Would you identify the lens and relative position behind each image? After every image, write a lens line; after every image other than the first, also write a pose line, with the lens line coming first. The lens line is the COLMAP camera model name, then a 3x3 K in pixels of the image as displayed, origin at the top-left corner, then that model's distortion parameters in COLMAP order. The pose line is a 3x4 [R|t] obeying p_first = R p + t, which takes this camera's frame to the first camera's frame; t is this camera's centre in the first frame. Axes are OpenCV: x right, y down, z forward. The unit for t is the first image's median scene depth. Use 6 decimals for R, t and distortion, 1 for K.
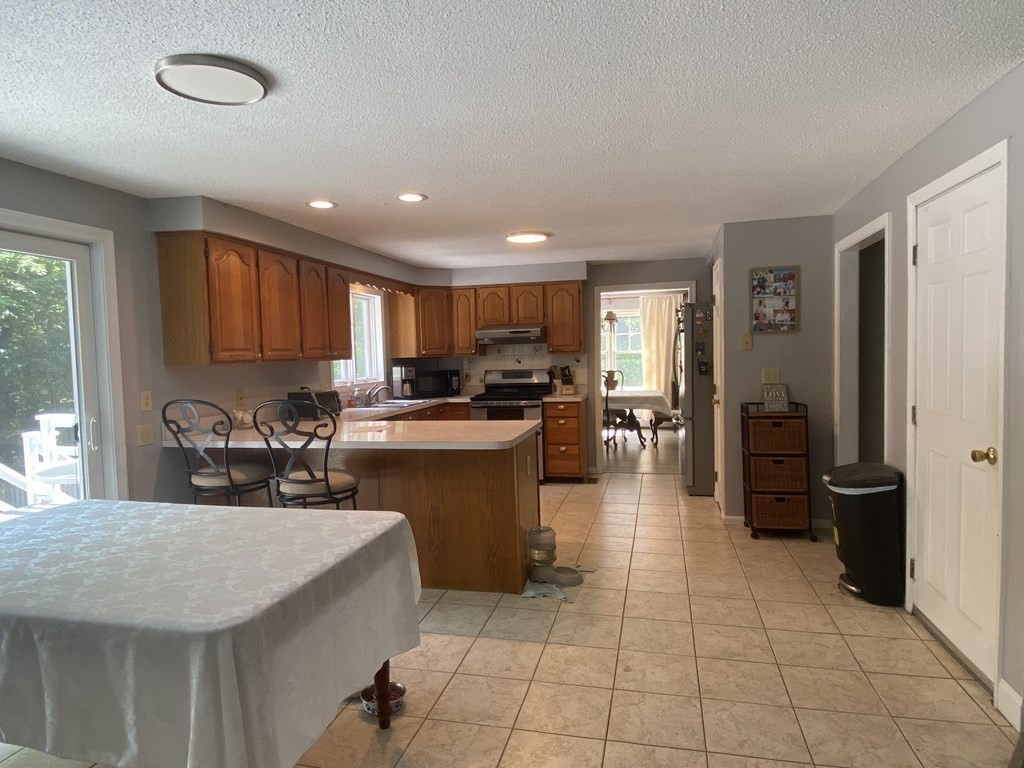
lens RADIAL K [[611.5, 0, 512.8], [0, 611.5, 382.2], [0, 0, 1]] dist [-0.005848, -0.005454]
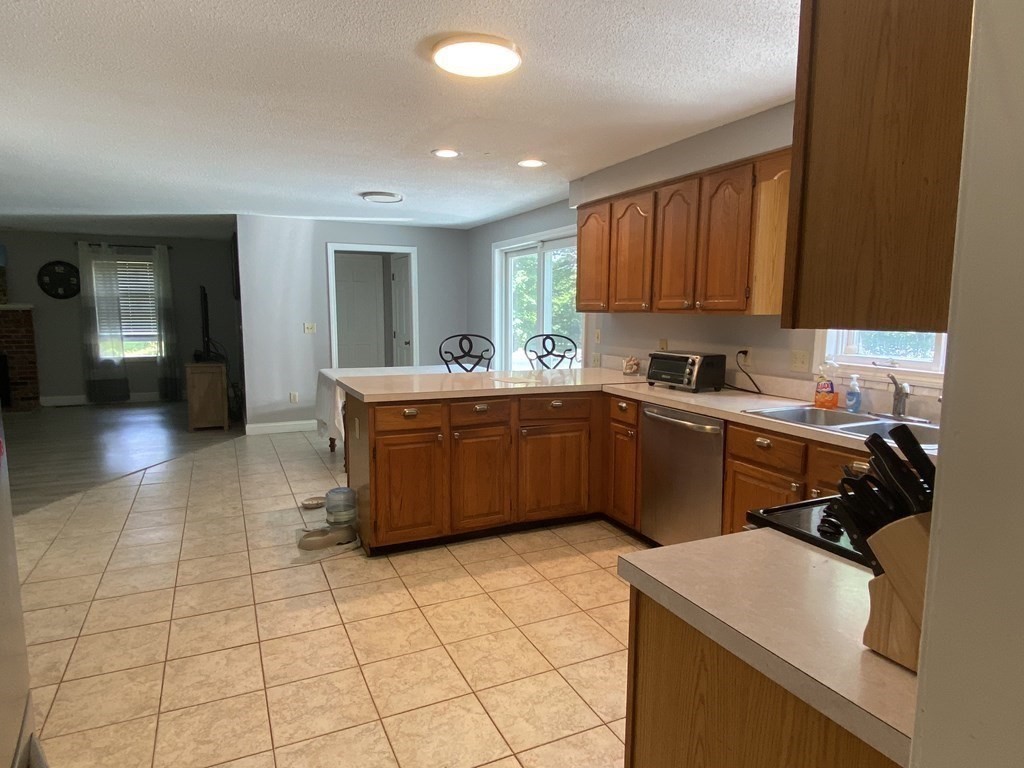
lens RADIAL K [[611.5, 0, 516.6], [0, 611.5, 390.2], [0, 0, 1]] dist [-0.005848, -0.005454]
pose [[-0.772796, 0.103389, -0.626176, 0.248955], [-0.019717, 0.982254, 0.186516, -0.060340], [0.634348, 0.156486, -0.757044, 1.116382]]
